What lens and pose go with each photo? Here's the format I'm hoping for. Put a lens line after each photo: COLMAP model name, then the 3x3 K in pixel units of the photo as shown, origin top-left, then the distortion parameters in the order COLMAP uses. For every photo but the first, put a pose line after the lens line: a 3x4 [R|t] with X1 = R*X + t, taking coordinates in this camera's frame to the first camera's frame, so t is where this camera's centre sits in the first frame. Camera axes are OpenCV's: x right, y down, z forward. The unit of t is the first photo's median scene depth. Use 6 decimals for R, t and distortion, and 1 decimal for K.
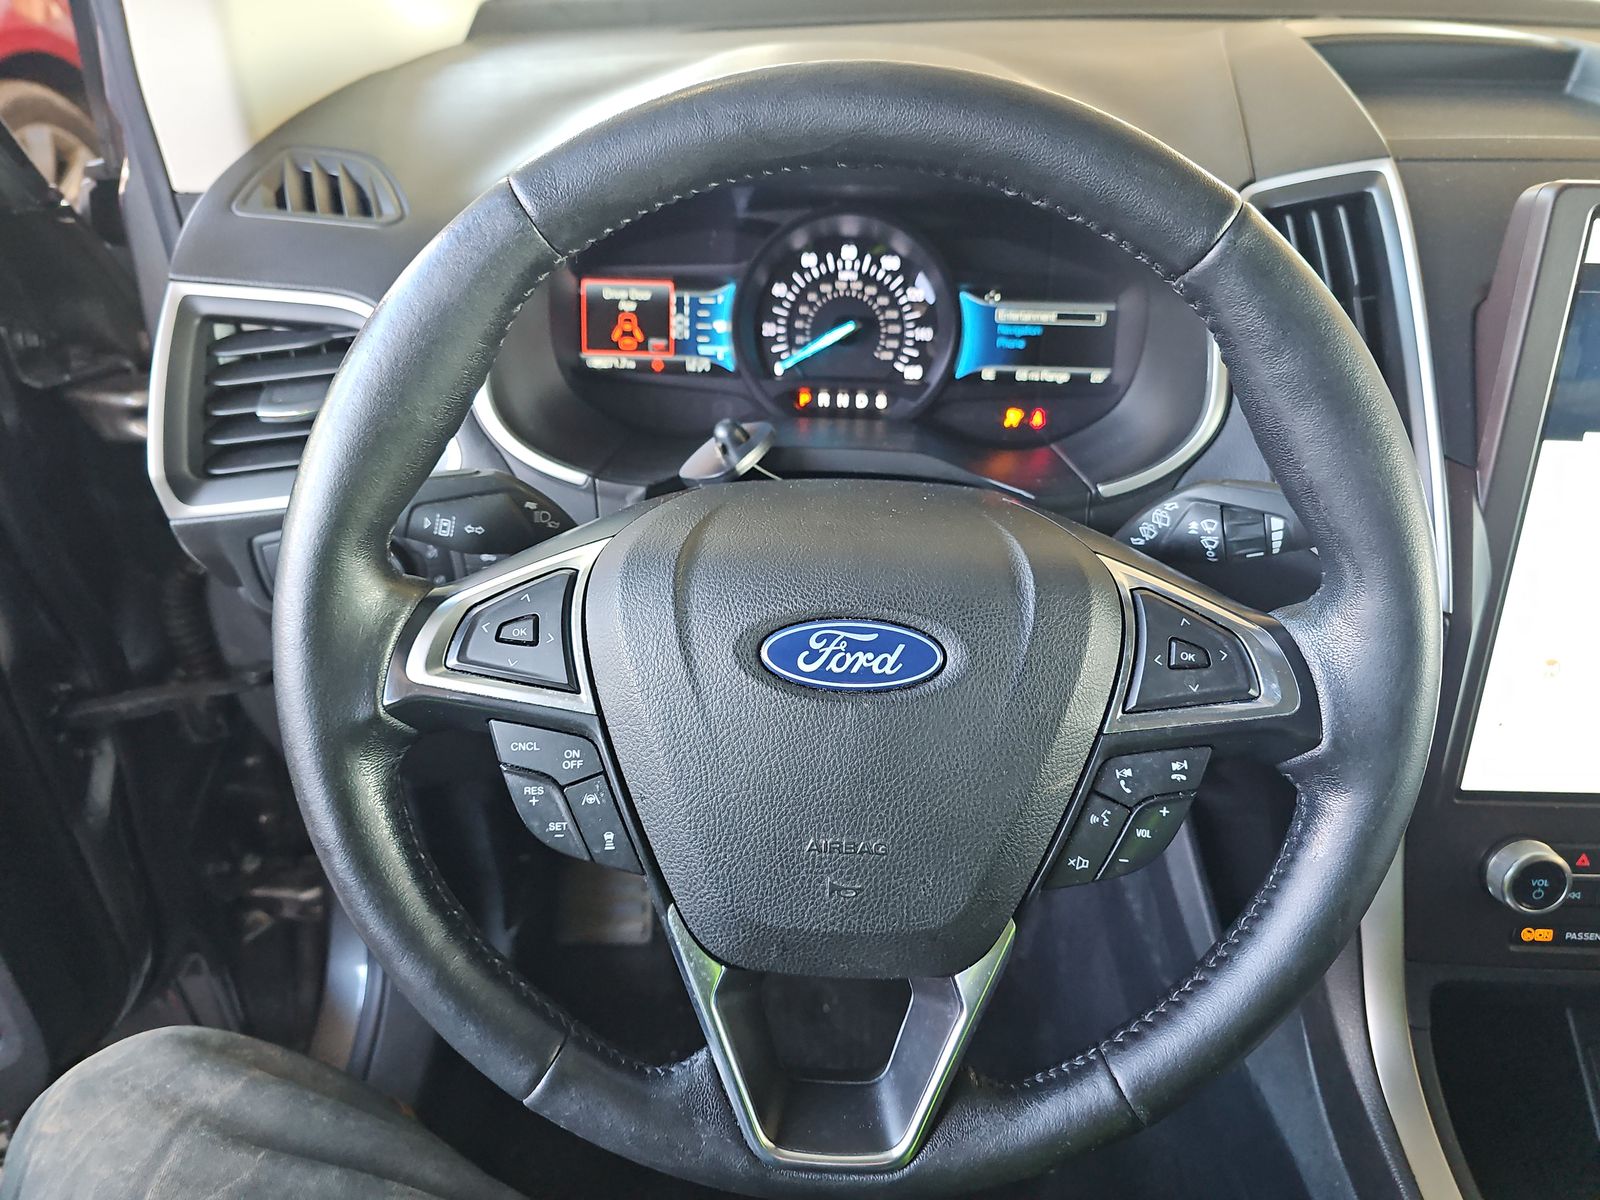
lens RADIAL K [[1142.9, 0, 800.4], [0, 1142.9, 615.1], [0, 0, 1]] dist [0.053591, -0.001143]
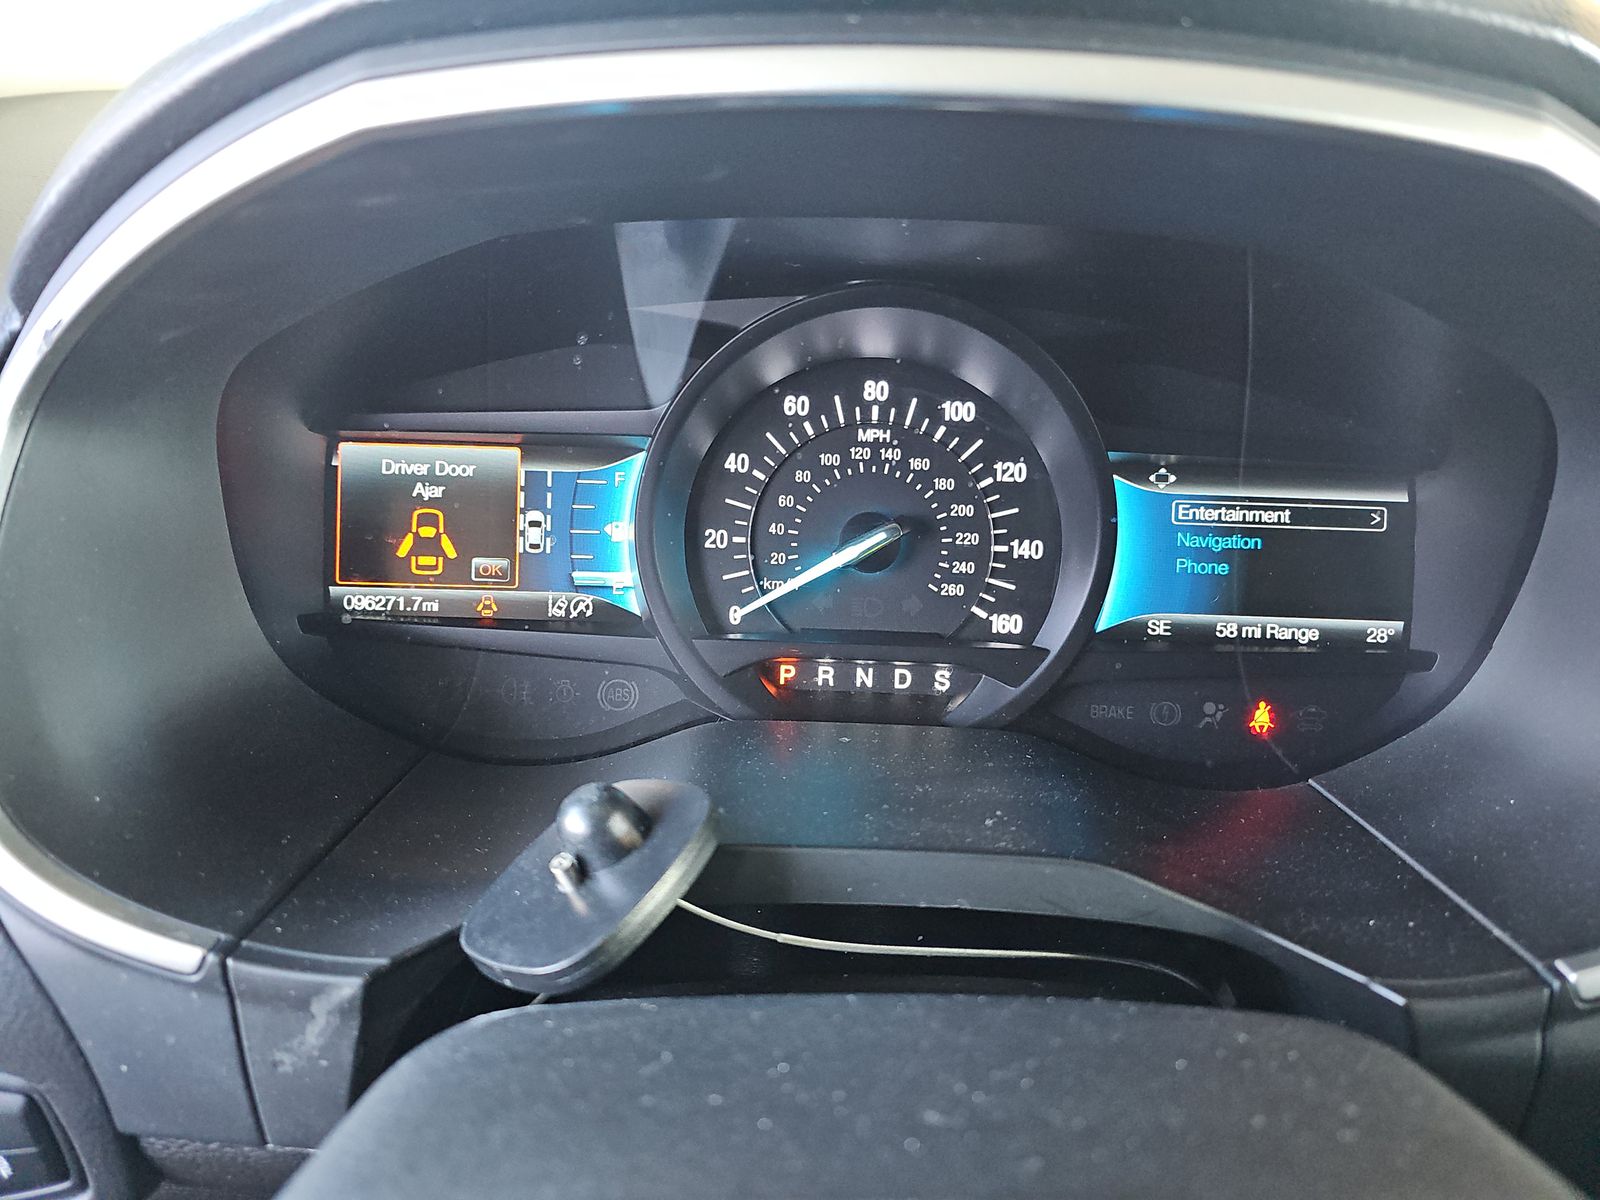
lens RADIAL K [[1125.3, 0, 800.0], [0, 1125.3, 600.0], [0, 0, 1]] dist [0.079038, -0.052931]
pose [[0.999495, 0.000100, 0.031788, -0.006445], [0.004701, 0.988537, -0.150904, -0.149476], [-0.031438, 0.150978, 0.988037, 0.522871]]
